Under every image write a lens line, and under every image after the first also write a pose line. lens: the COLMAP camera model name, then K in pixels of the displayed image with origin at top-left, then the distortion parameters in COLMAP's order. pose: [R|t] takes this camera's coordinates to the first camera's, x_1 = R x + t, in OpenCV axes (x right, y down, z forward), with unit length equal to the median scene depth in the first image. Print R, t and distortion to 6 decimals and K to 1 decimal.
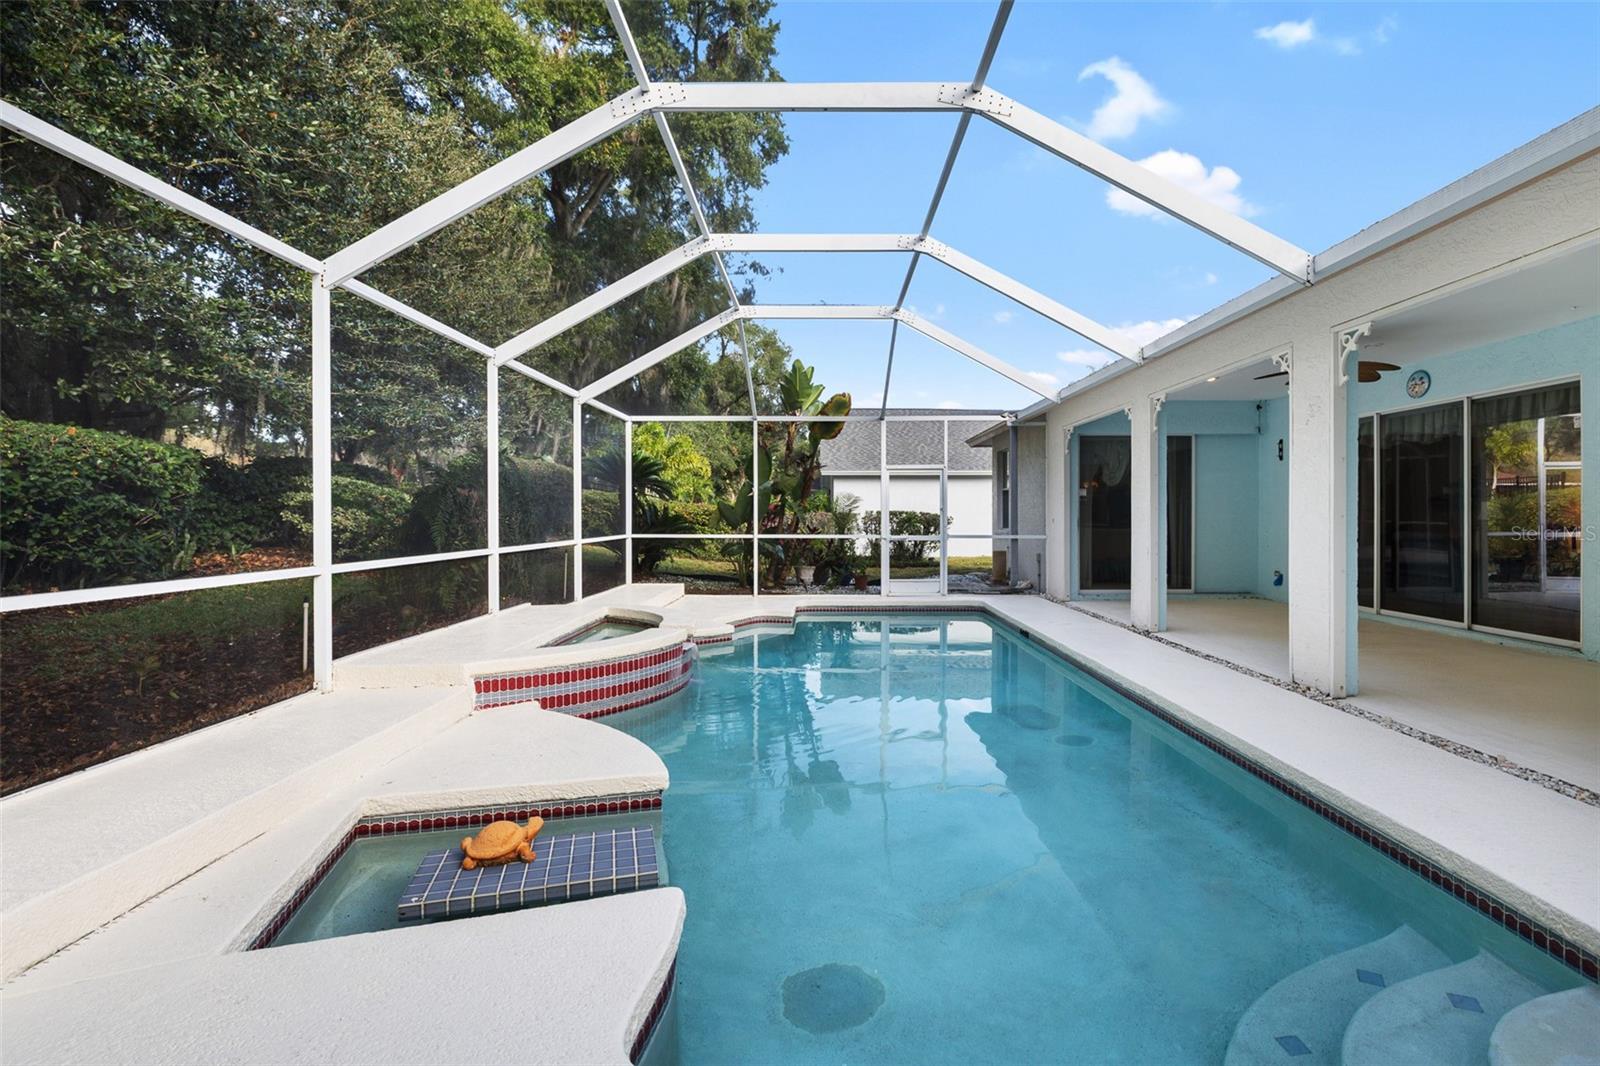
lens RADIAL K [[718.2, 0, 803.0], [0, 718.2, 521.4], [0, 0, 1]] dist [-0.008557, 0.001370]
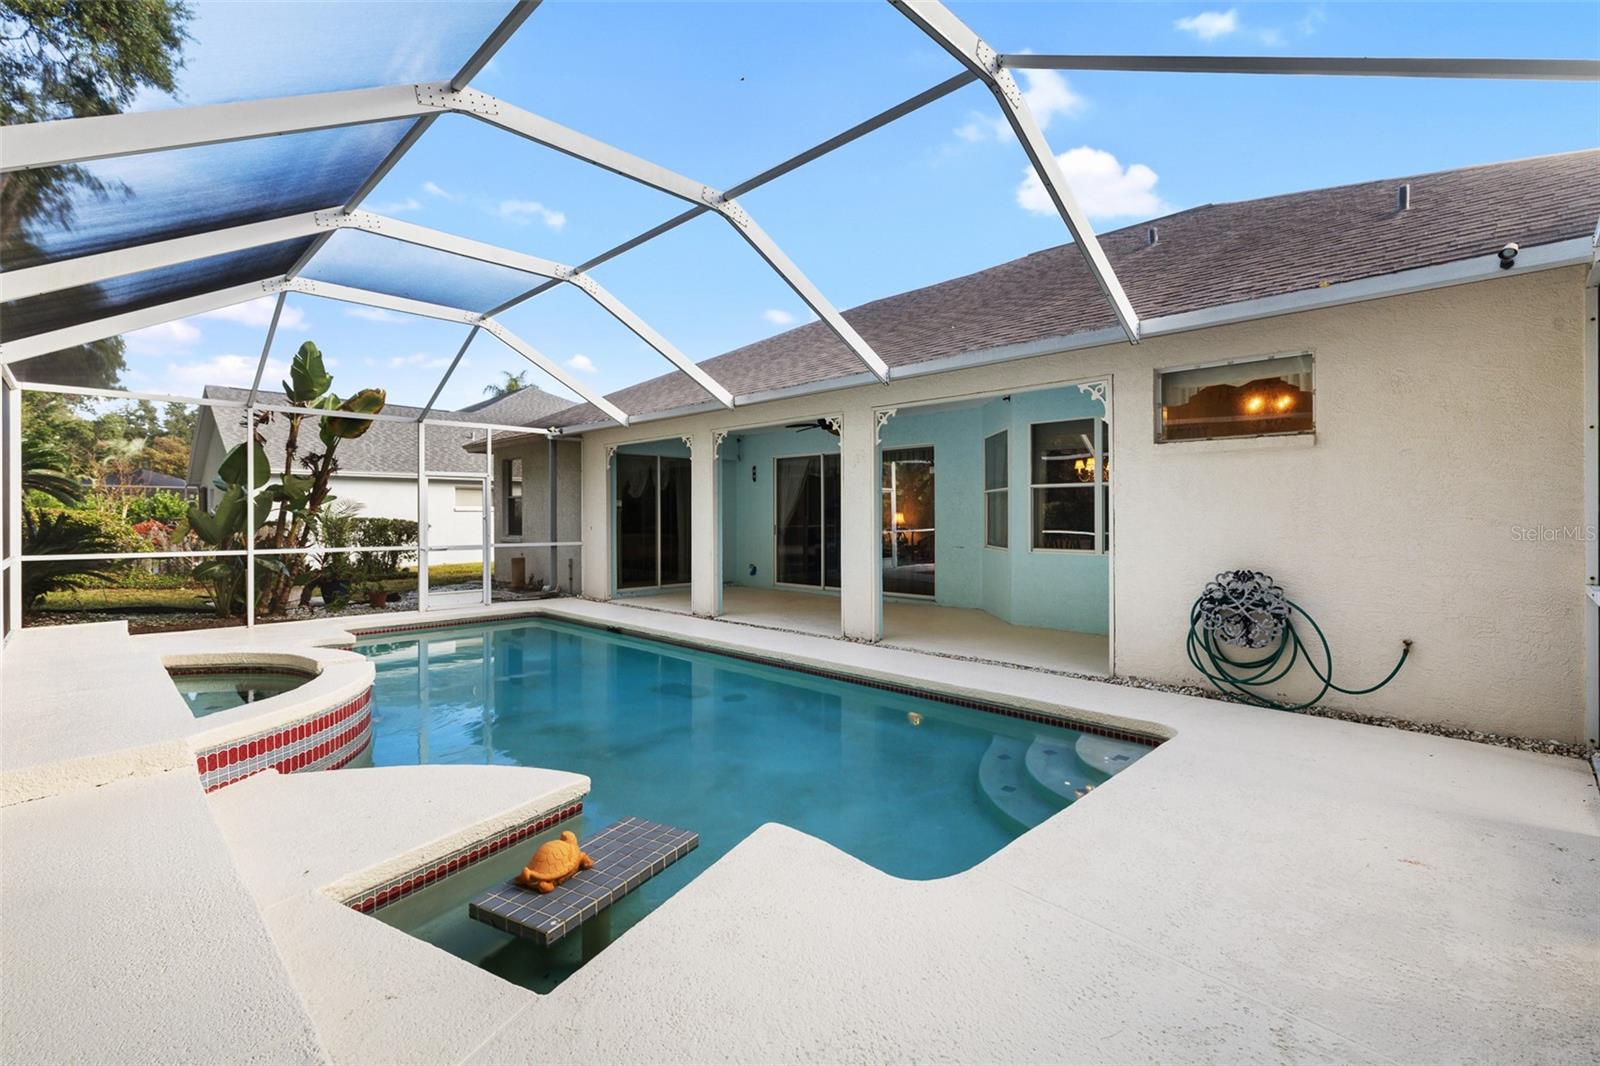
lens RADIAL K [[718.2, 0, 789.8], [0, 718.2, 518.8], [0, 0, 1]] dist [-0.008557, 0.001370]
pose [[0.700565, -0.003678, 0.713579, -0.220771], [0.008793, 0.999955, -0.003479, -0.008944], [-0.713534, 0.008712, 0.700566, 0.008378]]
